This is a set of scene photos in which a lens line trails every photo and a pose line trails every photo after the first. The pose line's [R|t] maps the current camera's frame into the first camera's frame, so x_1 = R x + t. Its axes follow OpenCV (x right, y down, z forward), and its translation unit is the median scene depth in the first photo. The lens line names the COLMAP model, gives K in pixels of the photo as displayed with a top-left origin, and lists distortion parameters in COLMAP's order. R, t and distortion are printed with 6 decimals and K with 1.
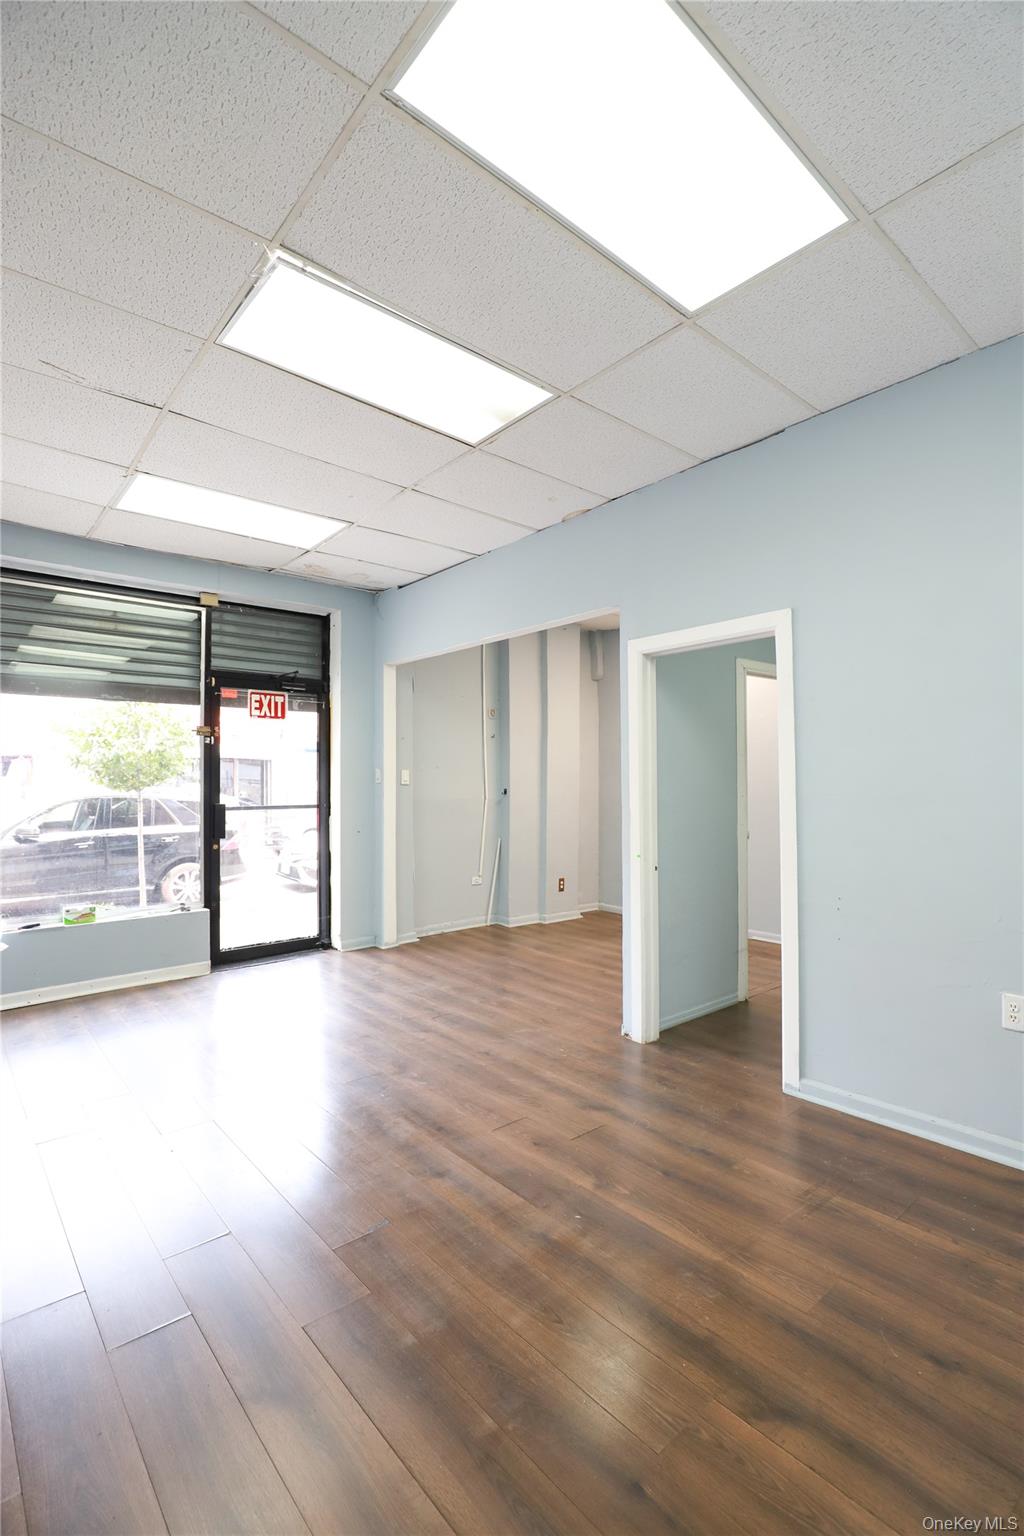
lens RADIAL K [[713.1, 0, 512.0], [0, 713.1, 768.0], [0, 0, 1]] dist [-0.023615, 0.000065]
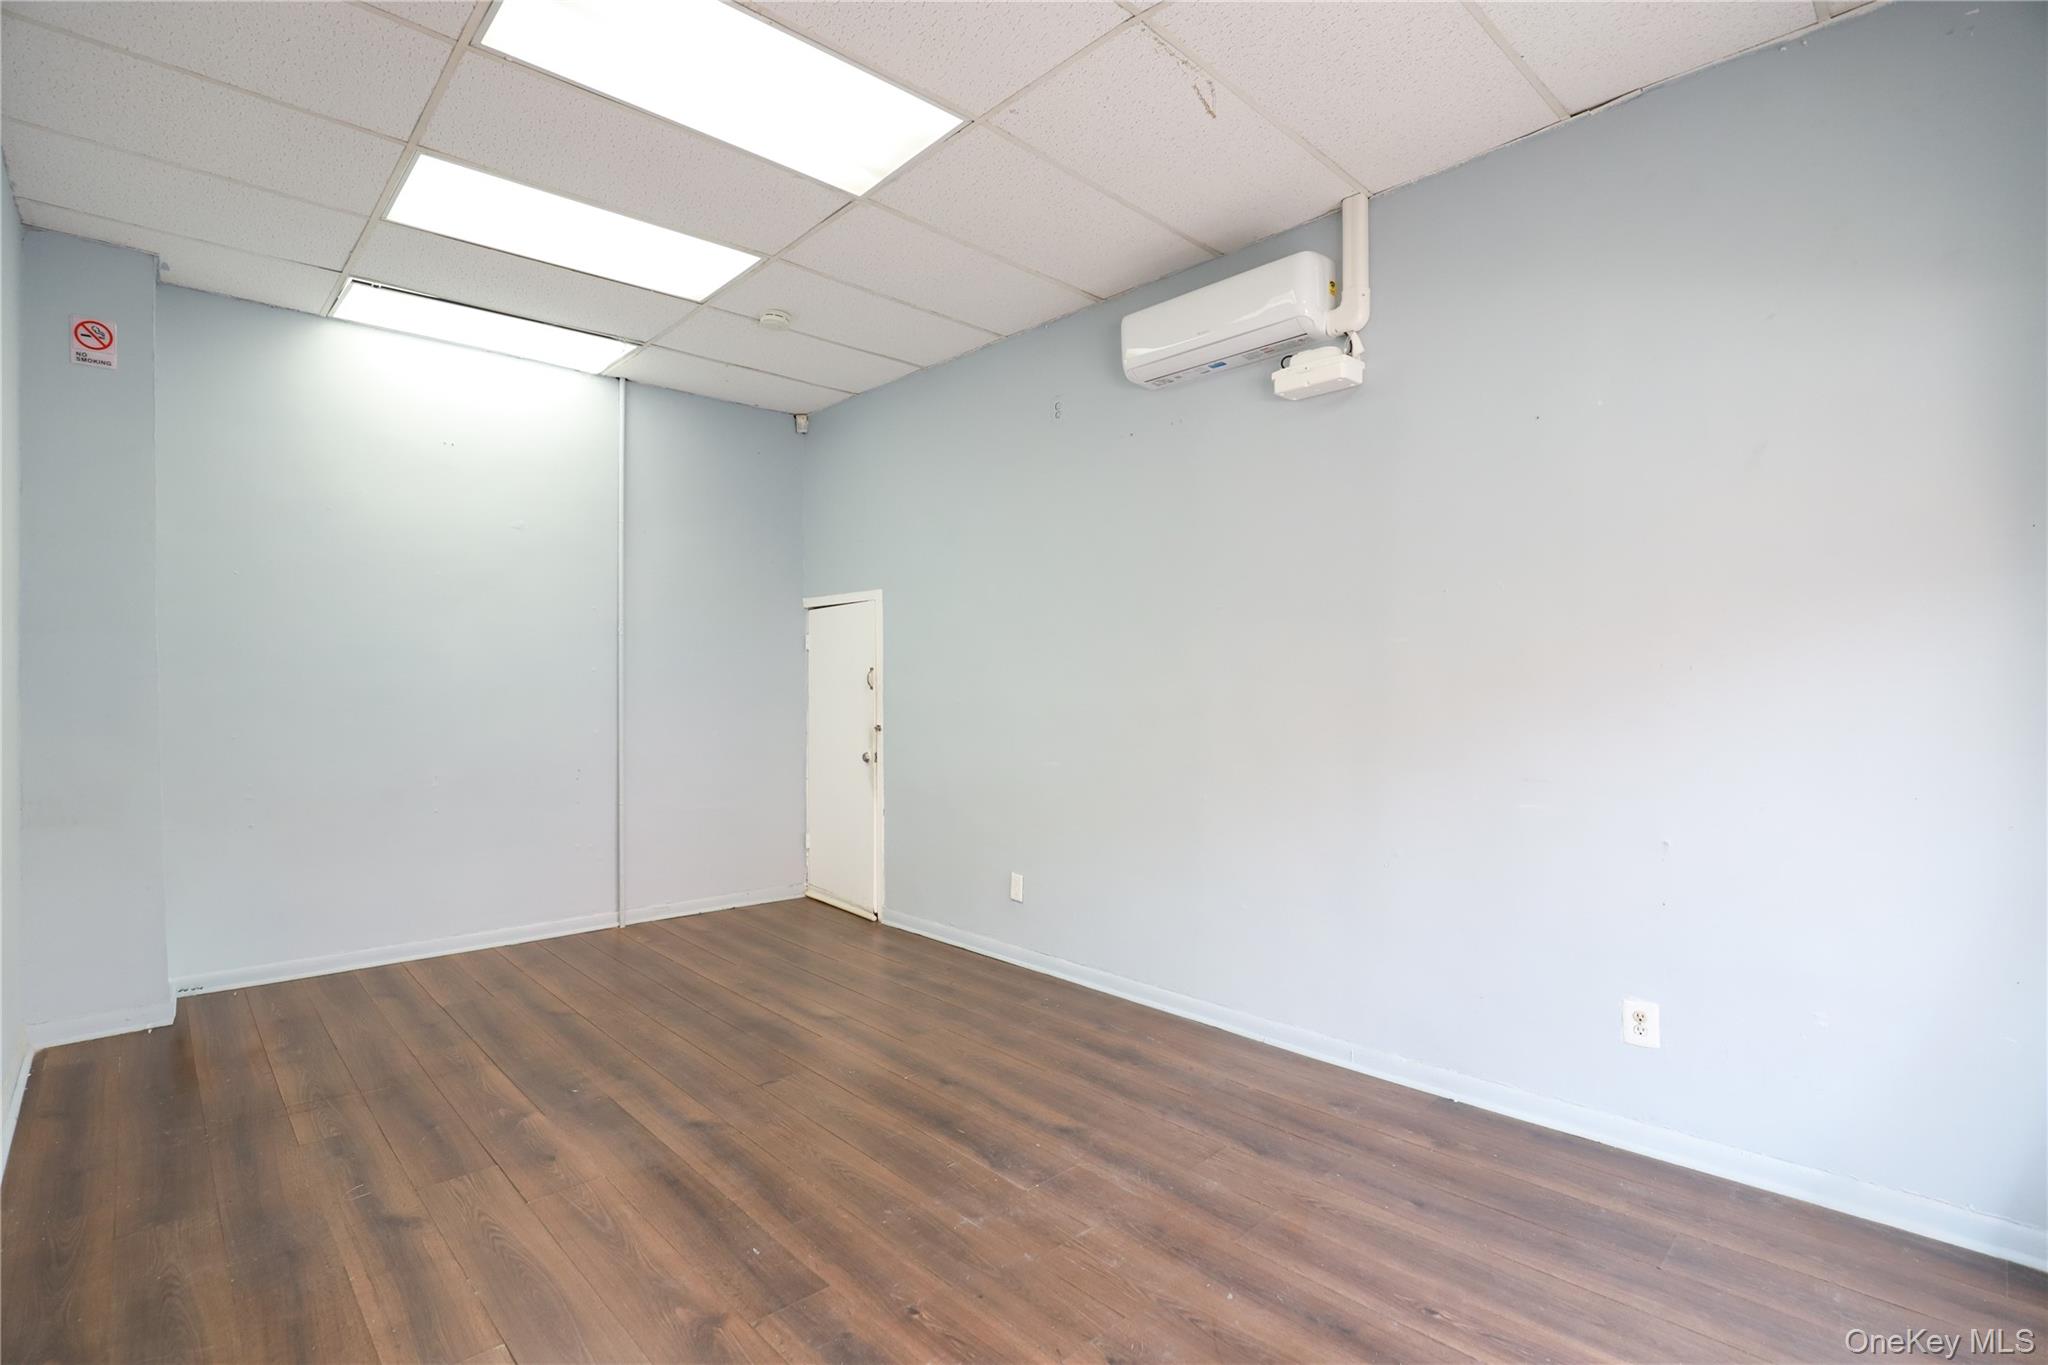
lens RADIAL K [[950.8, 0, 1010.9], [0, 950.8, 681.9], [0, 0, 1]] dist [-0.023615, 0.000065]
pose [[-0.998660, 0.006057, -0.051390, -0.194286], [0.007686, 0.999472, -0.031575, 0.033923], [0.051172, -0.031928, -0.998179, 0.988662]]
